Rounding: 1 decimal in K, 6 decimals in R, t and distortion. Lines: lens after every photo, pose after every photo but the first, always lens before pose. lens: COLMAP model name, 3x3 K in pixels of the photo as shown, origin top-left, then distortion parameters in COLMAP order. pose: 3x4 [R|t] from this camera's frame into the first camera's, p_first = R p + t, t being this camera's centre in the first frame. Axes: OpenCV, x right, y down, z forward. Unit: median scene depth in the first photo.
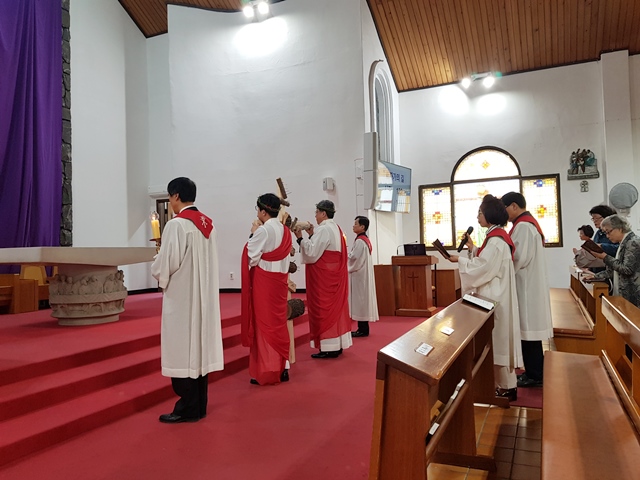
lens RADIAL K [[508.7, 0, 304.5], [0, 508.7, 233.7], [0, 0, 1]] dist [0.066300, -0.099434]
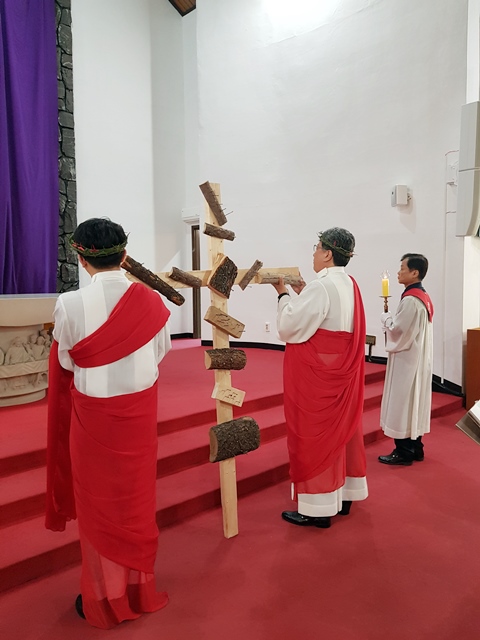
lens RADIAL K [[508.7, 0, 242.9], [0, 508.7, 311.6], [0, 0, 1]] dist [0.066300, -0.099434]
pose [[0.928266, 0.047820, -0.368829, 0.108104], [-0.007589, 0.993928, 0.109767, -0.023085], [0.371839, -0.099094, 0.922993, 0.323008]]
